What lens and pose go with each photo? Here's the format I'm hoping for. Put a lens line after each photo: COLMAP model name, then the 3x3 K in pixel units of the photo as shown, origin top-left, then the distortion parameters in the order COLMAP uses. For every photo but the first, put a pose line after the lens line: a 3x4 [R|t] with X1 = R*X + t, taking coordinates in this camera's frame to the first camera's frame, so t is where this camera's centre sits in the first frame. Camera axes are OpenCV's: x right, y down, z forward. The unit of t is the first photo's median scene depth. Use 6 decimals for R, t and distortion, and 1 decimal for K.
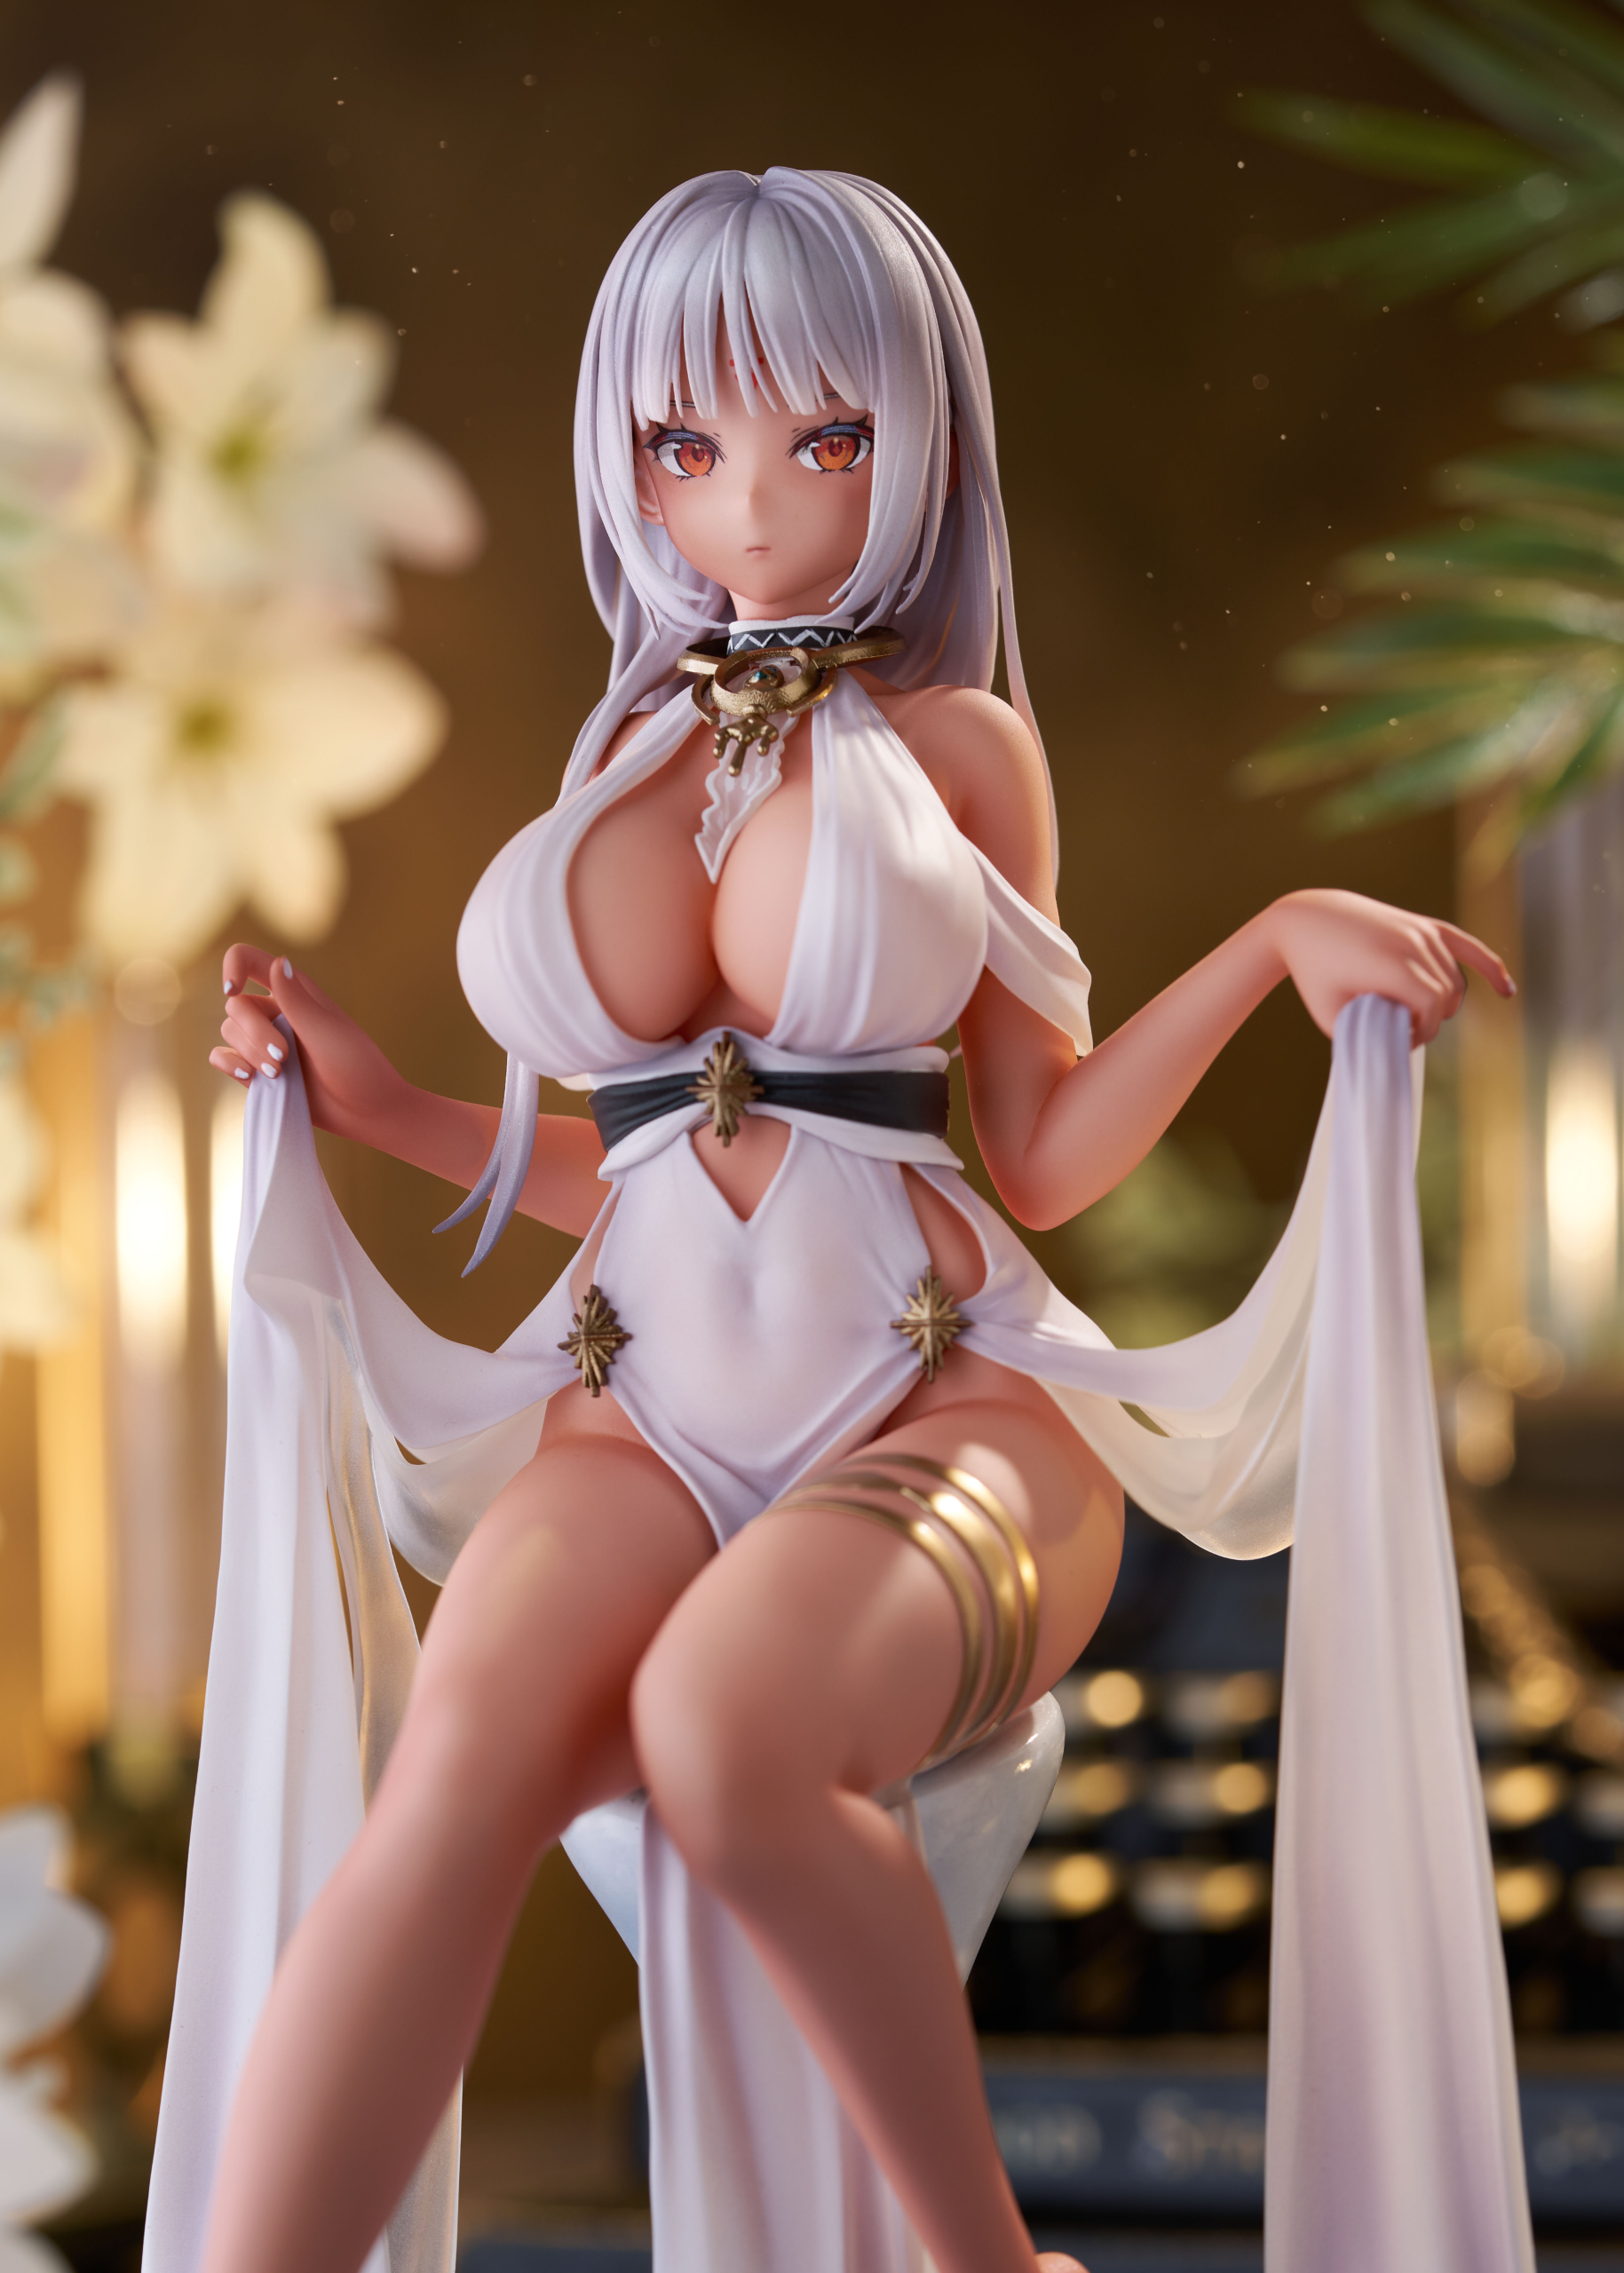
lens RADIAL K [[7684.7, 0, 812.0], [0, 7684.7, 1136.5], [0, 0, 1]] dist [0.102238, -19.452934]
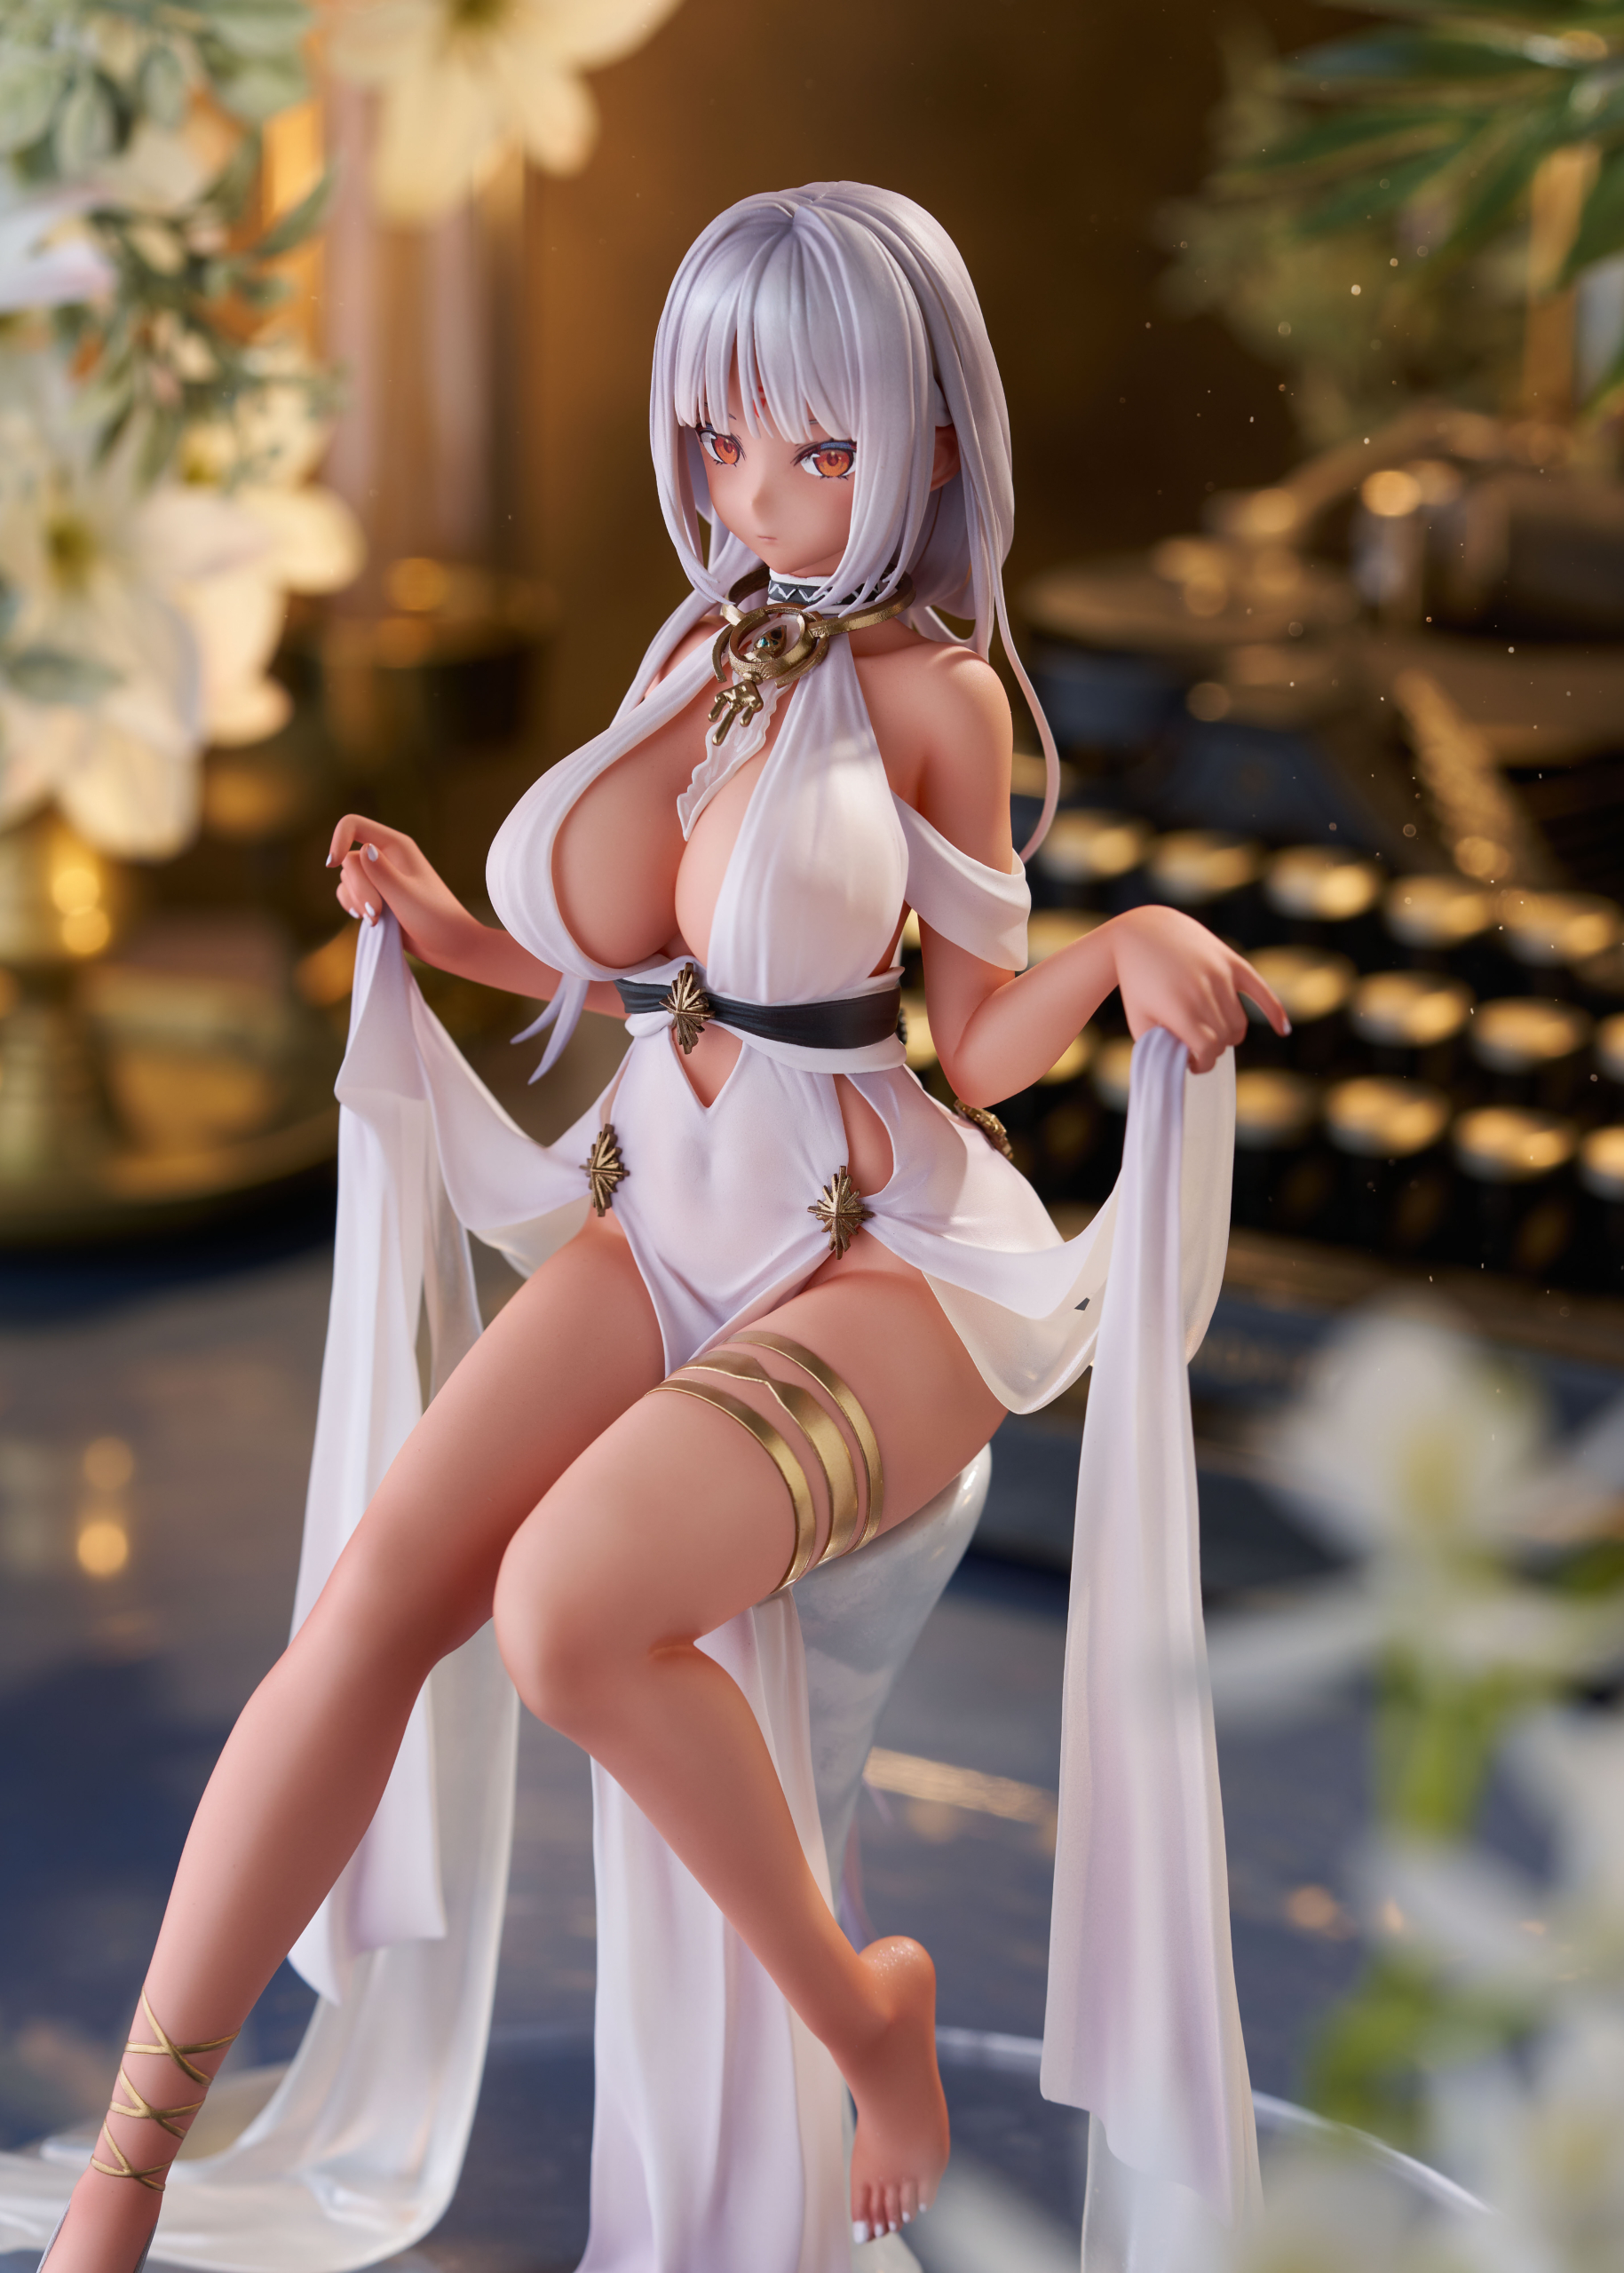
lens RADIAL K [[7684.7, 0, 812.0], [0, 7684.7, 1136.5], [0, 0, 1]] dist [0.102238, -19.452934]
pose [[0.958367, 0.112800, -0.262315, 0.325770], [-0.028685, 0.952049, 0.304597, -0.354290], [0.284096, -0.284391, 0.915648, -0.117877]]
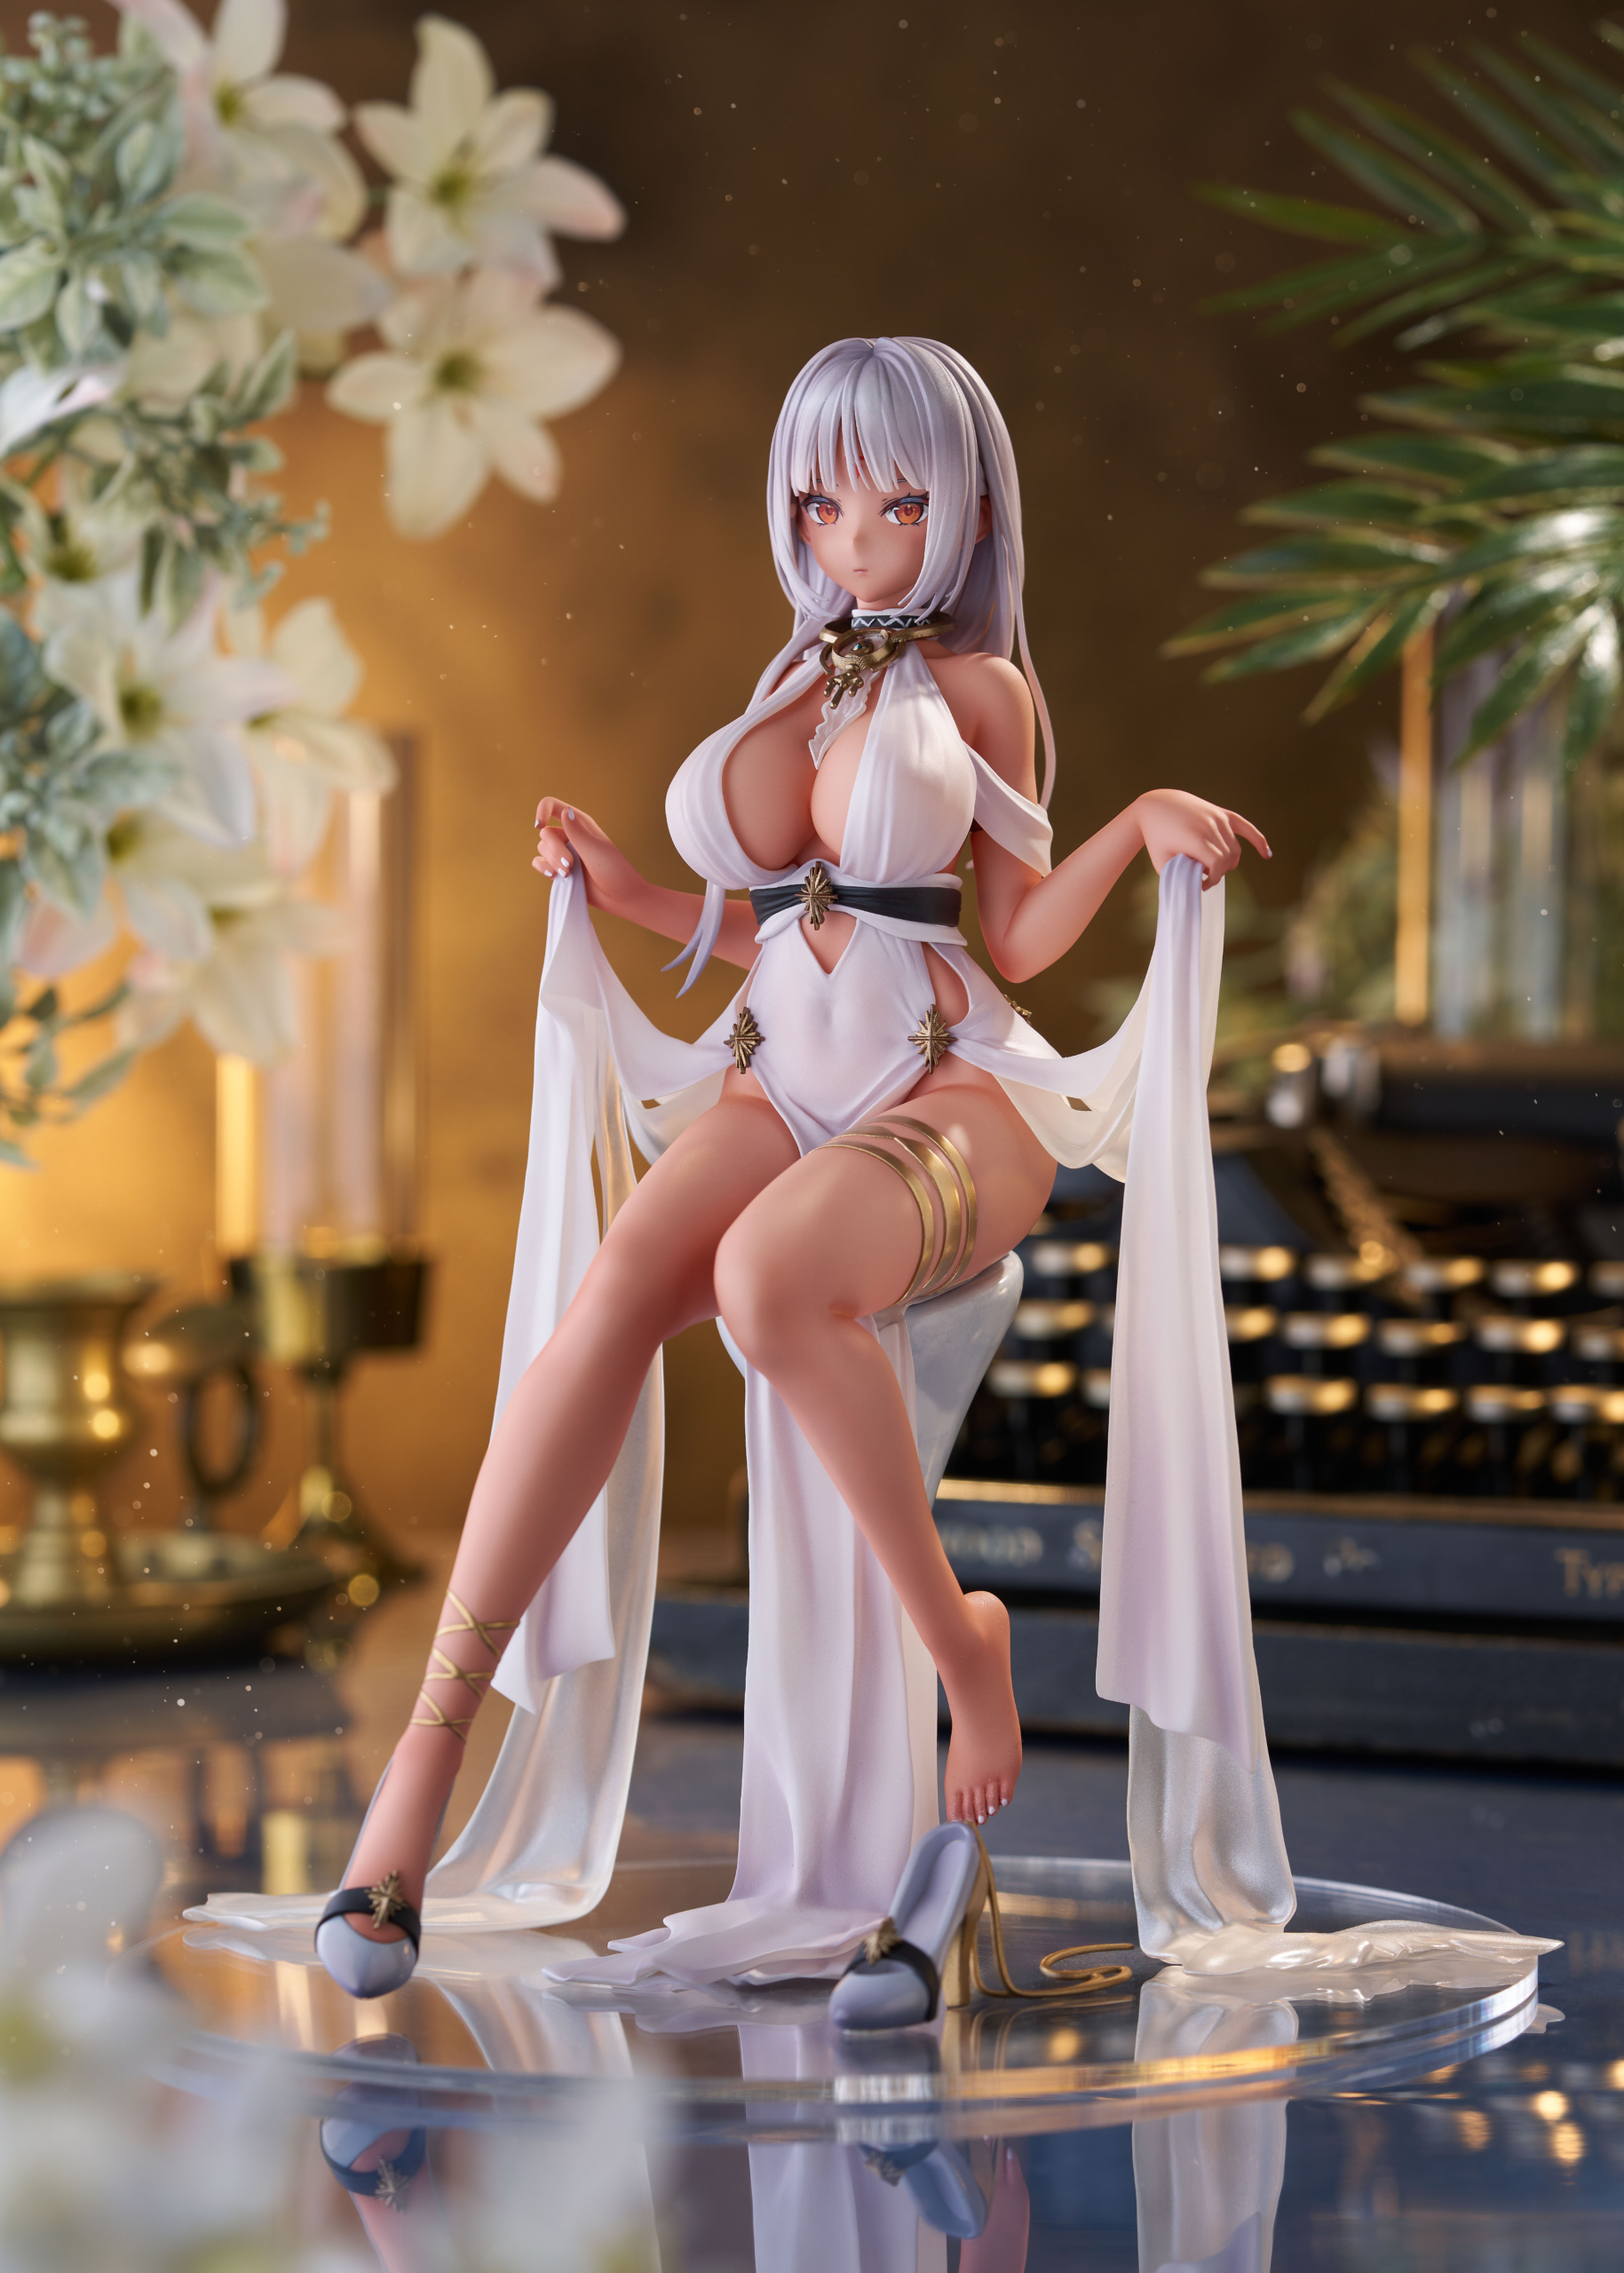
lens RADIAL K [[7684.7, 0, 812.0], [0, 7684.7, 1136.5], [0, 0, 1]] dist [0.102238, -19.452934]
pose [[0.987736, 0.038537, -0.151302, 0.242107], [-0.030006, 0.997850, 0.058267, -0.051020], [0.153222, -0.053012, 0.986769, -0.662809]]
